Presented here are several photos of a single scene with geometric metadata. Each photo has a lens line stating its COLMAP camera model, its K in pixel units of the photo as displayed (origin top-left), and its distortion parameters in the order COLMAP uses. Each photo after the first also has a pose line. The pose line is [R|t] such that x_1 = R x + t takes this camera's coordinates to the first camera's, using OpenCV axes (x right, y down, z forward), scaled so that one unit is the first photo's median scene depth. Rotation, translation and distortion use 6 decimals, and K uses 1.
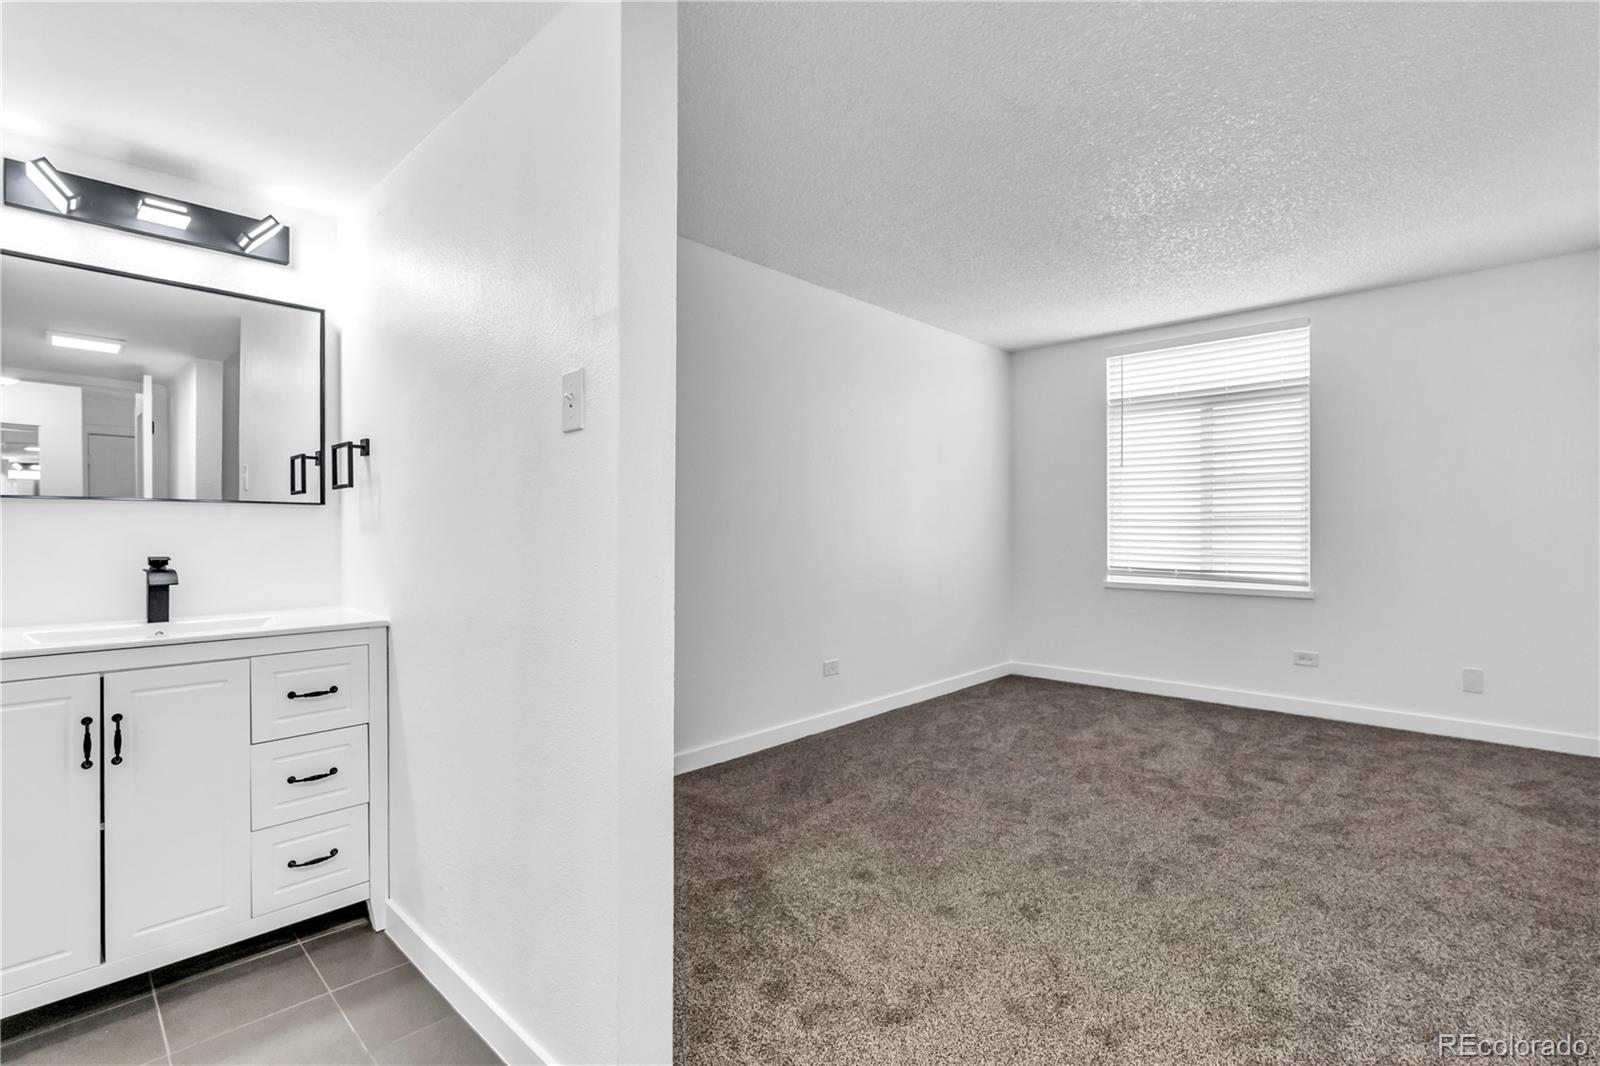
lens RADIAL K [[733.7, 0, 796.6], [0, 733.7, 526.0], [0, 0, 1]] dist [-0.005650, 0.001354]
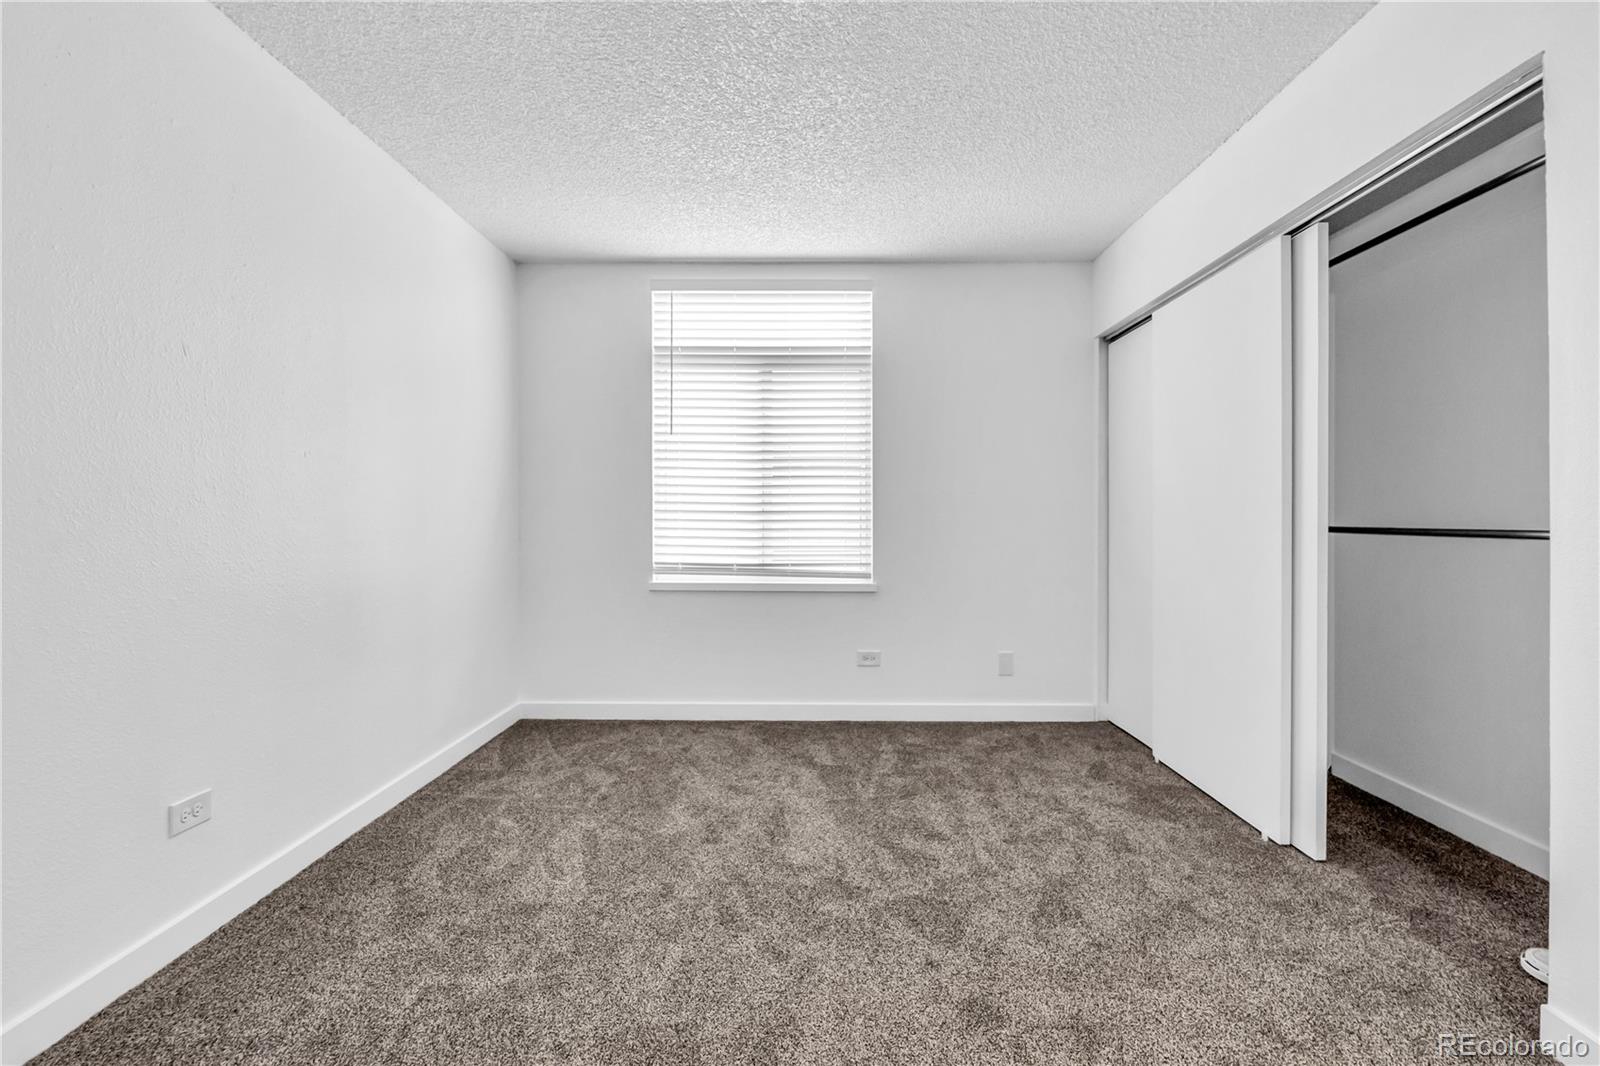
lens RADIAL K [[733.7, 0, 796.6], [0, 733.7, 526.0], [0, 0, 1]] dist [-0.005650, 0.001354]
pose [[0.736113, -0.004196, 0.676845, 0.017855], [-0.005749, 0.999906, 0.012451, 0.007392], [-0.676834, -0.013057, 0.736020, 0.412727]]
